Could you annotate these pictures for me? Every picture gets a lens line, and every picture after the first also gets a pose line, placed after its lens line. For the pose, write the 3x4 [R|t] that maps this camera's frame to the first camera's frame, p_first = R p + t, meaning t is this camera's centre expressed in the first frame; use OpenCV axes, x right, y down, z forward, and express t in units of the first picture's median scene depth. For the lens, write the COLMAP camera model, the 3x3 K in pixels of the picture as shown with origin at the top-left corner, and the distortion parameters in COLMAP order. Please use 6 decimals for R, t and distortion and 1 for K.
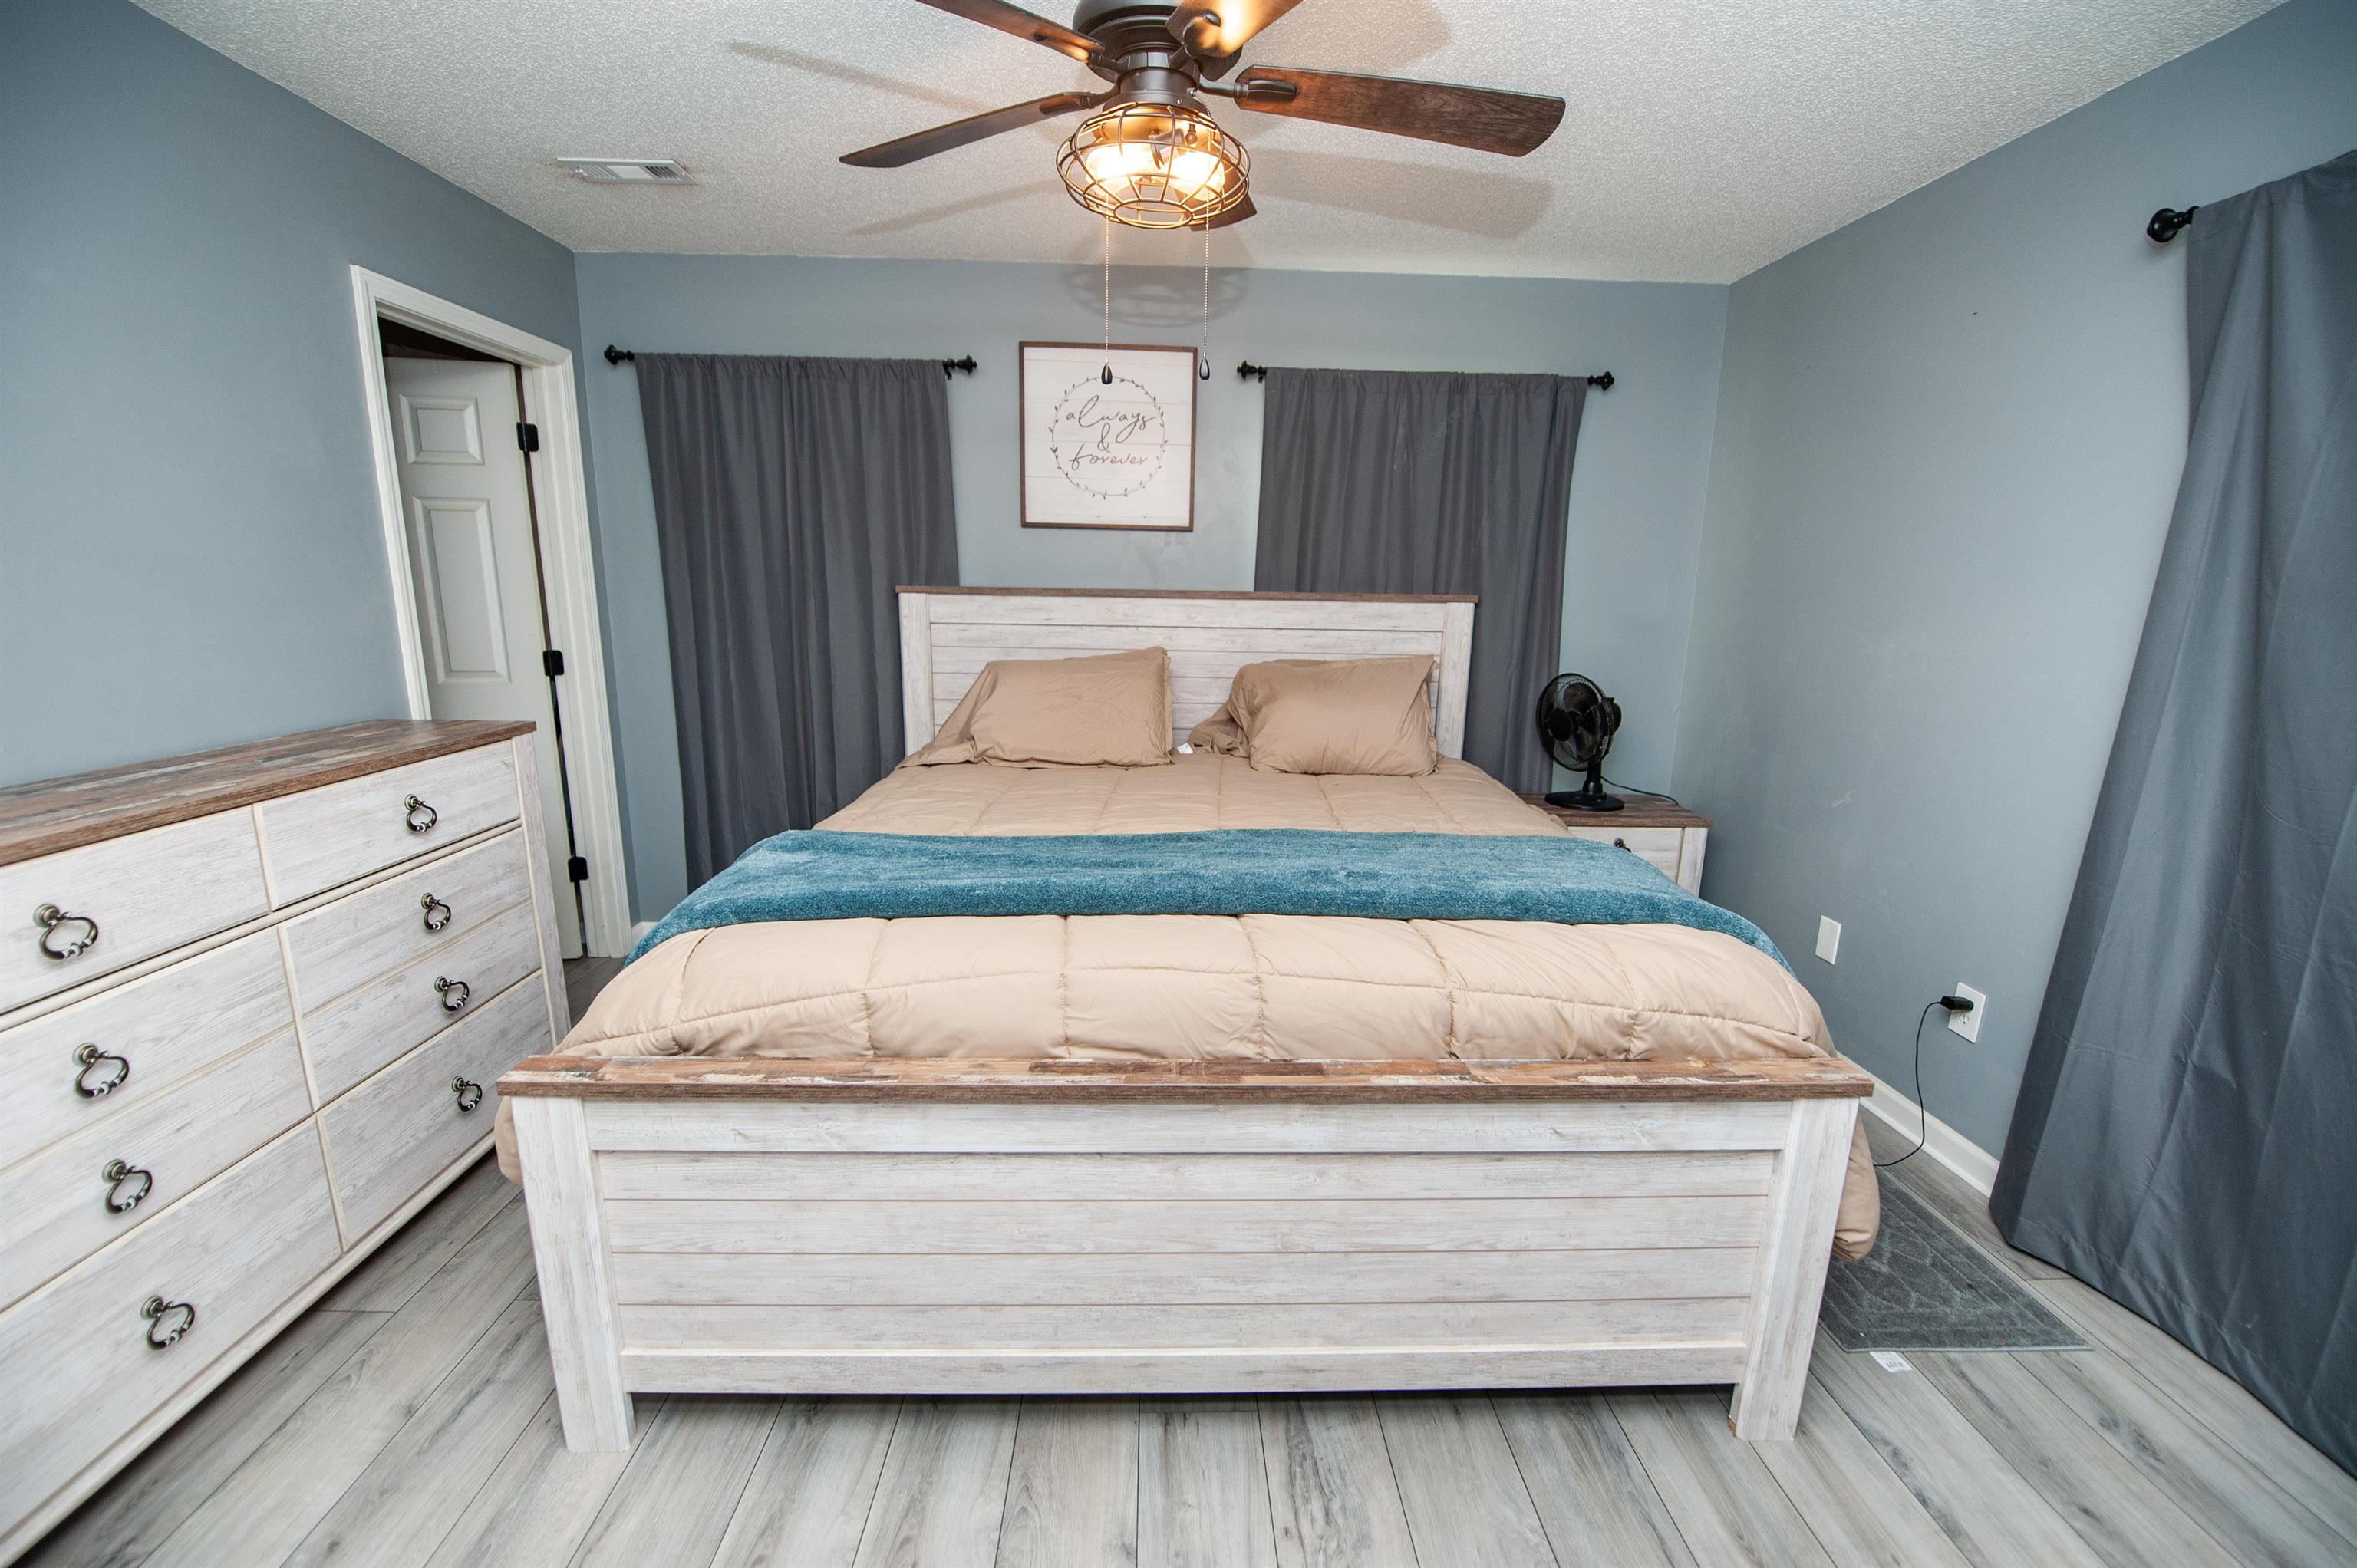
lens RADIAL K [[948.5, 0, 1184.1], [0, 948.5, 791.9], [0, 0, 1]] dist [-0.014655, -0.003841]
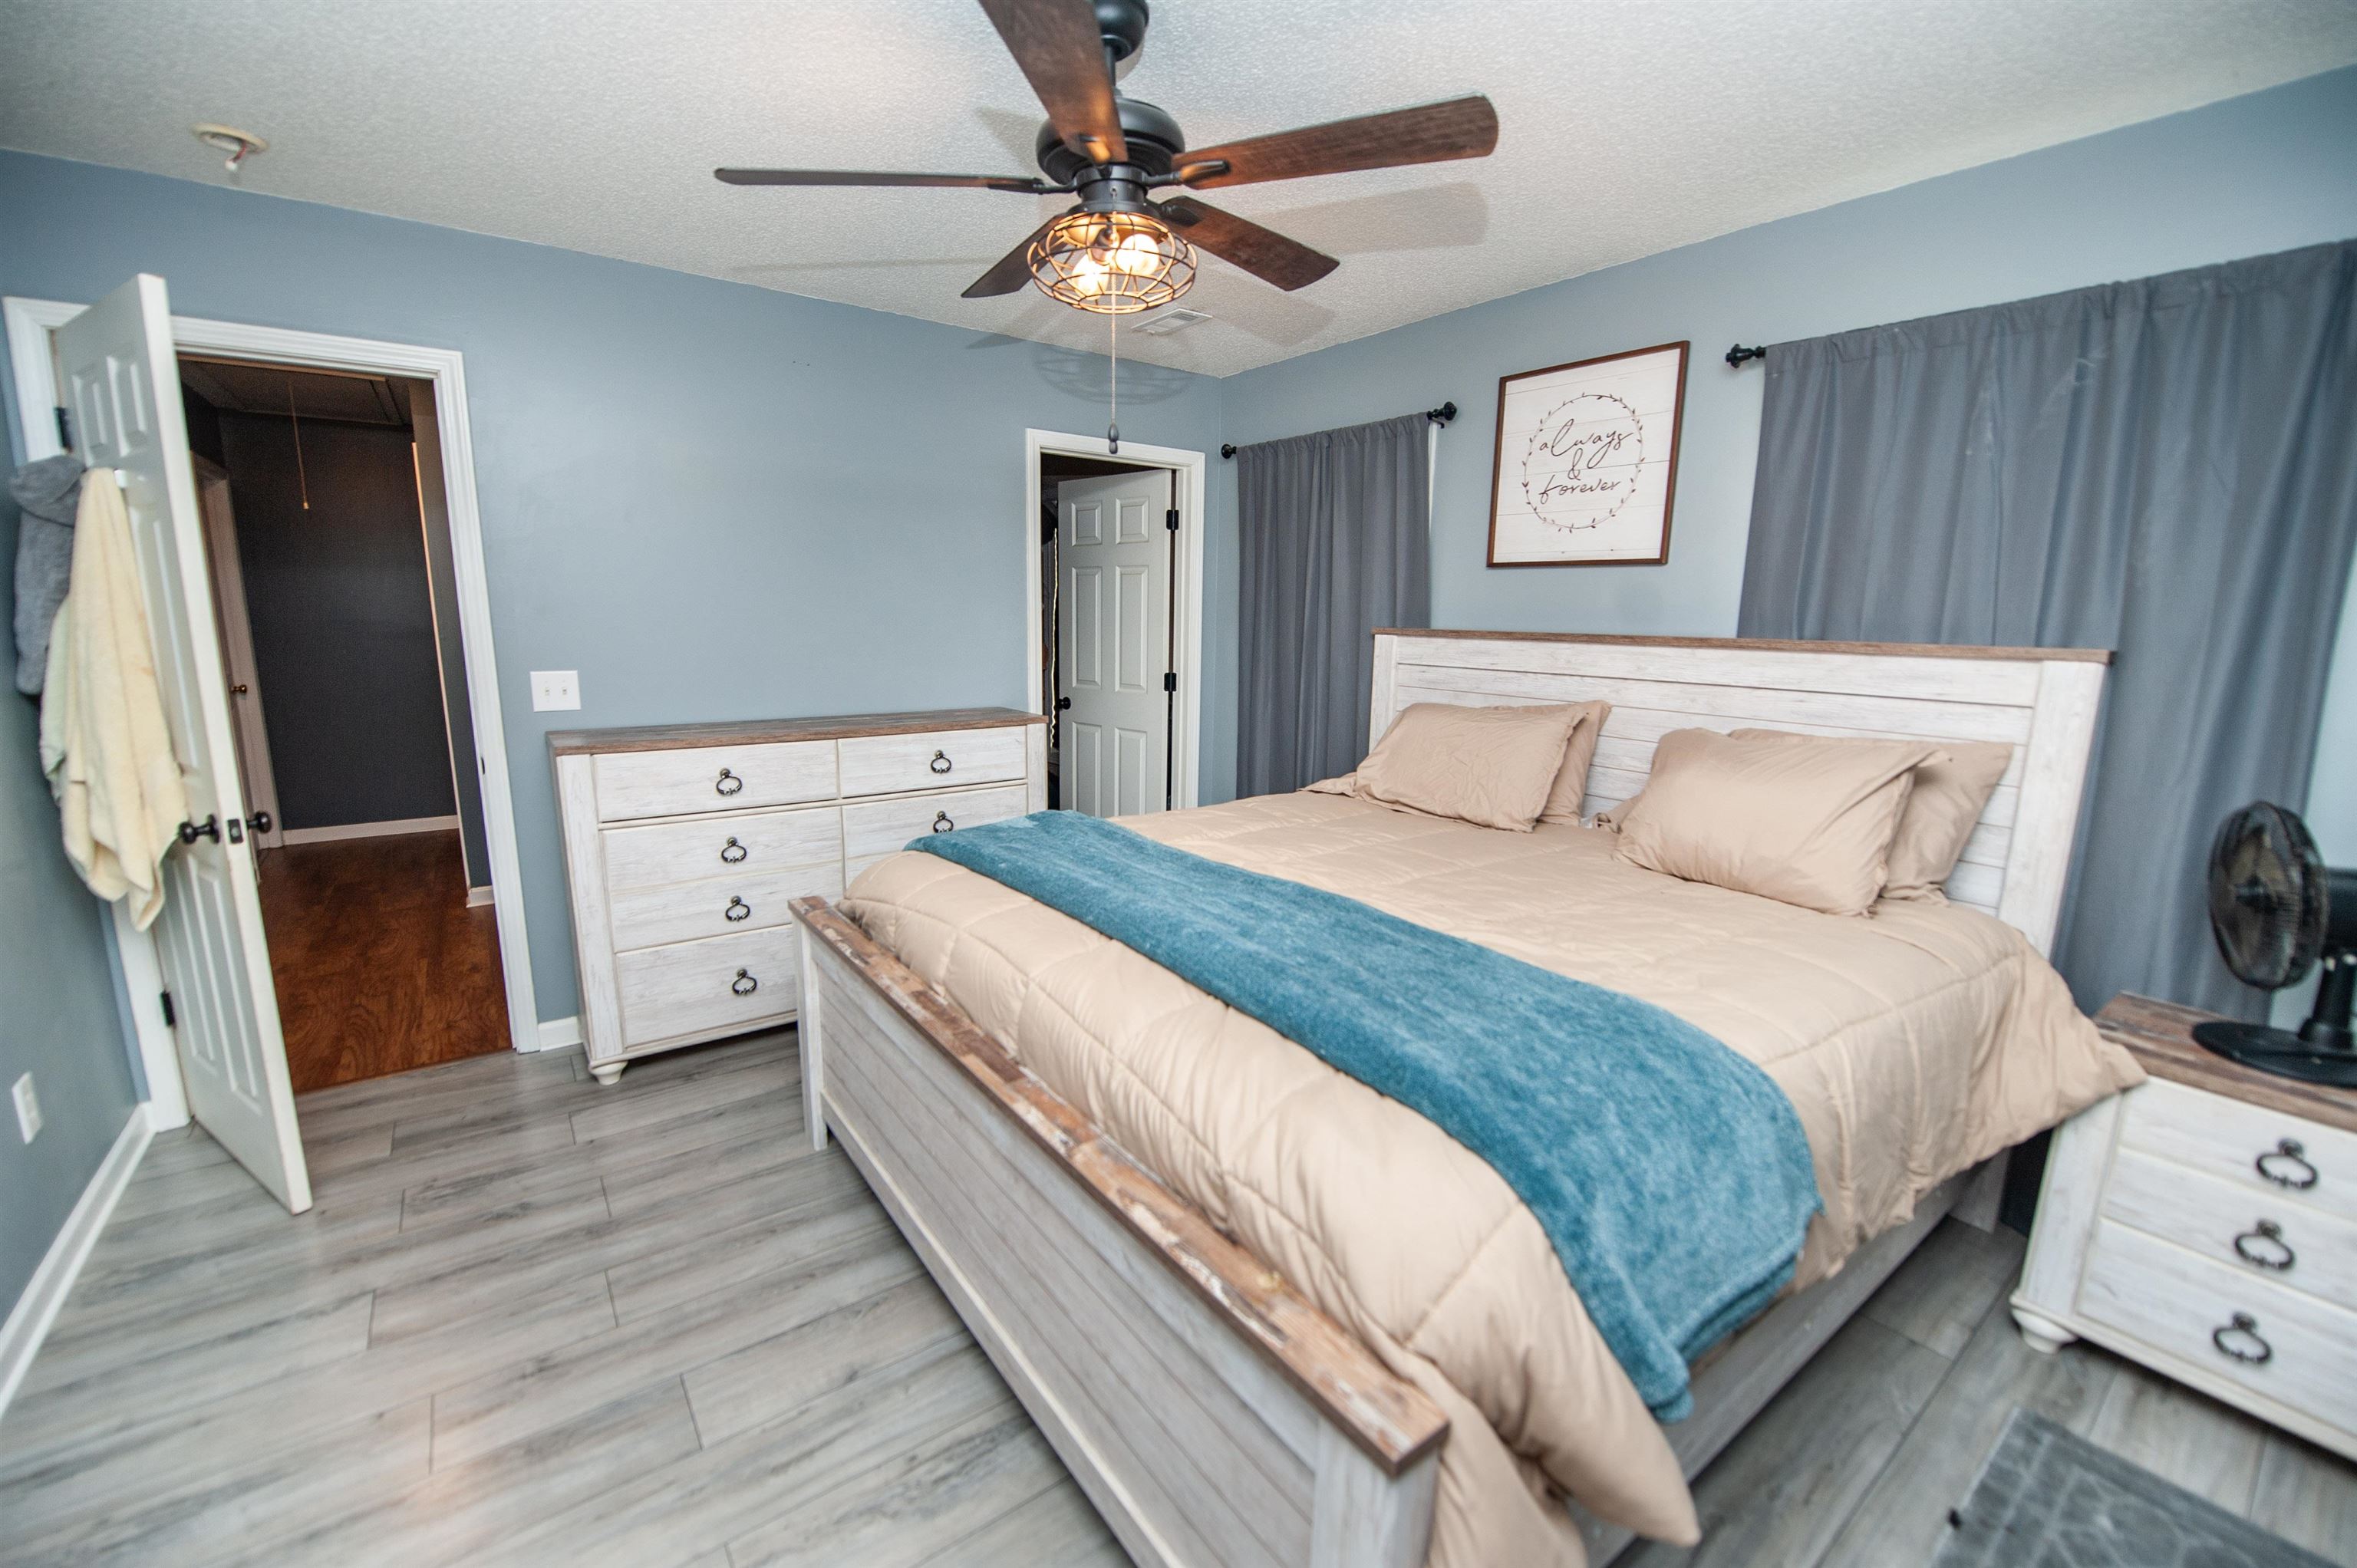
lens RADIAL K [[948.5, 0, 1184.1], [0, 948.5, 791.9], [0, 0, 1]] dist [-0.014655, -0.003841]
pose [[0.575278, 0.142652, -0.805423, 0.481947], [-0.177521, 0.982979, 0.047304, -0.048677], [0.798462, 0.115767, 0.590810, 0.221170]]
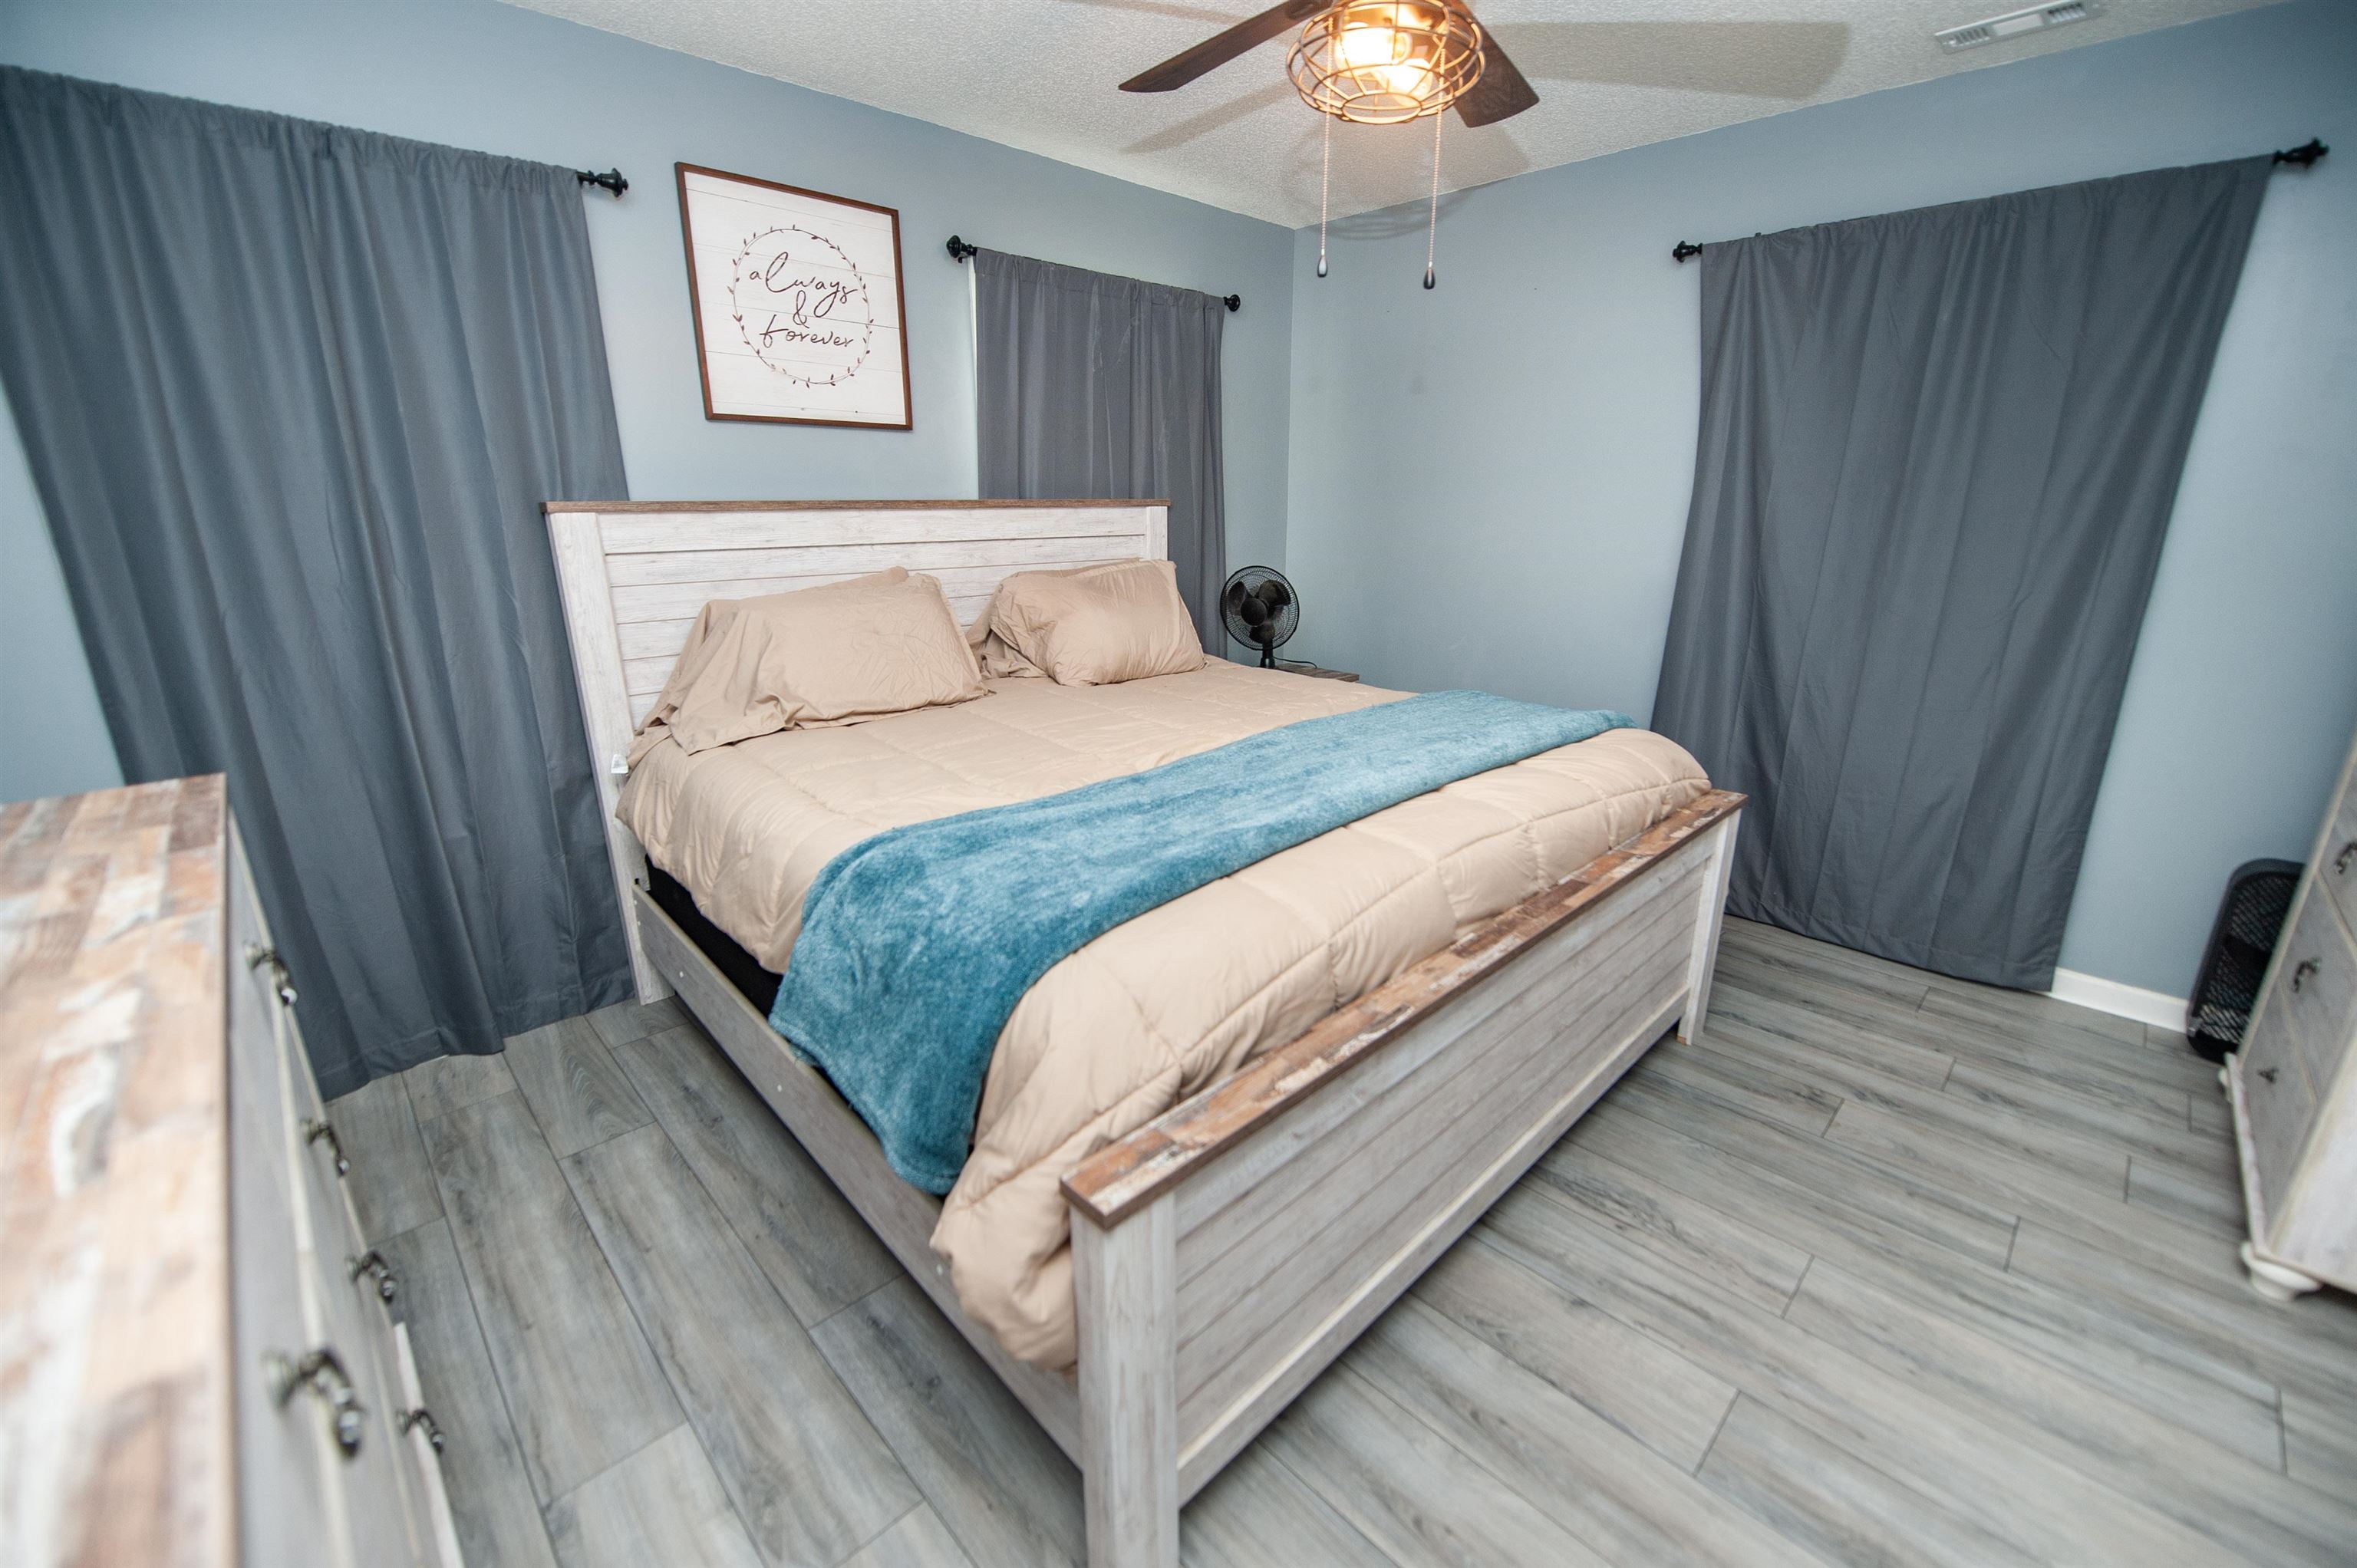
lens RADIAL K [[948.5, 0, 1184.1], [0, 948.5, 791.9], [0, 0, 1]] dist [-0.014655, -0.003841]
pose [[0.736346, -0.216617, 0.640992, -0.462456], [0.157357, 0.976216, 0.149137, -0.042184], [-0.658052, -0.008952, 0.752919, 0.183716]]
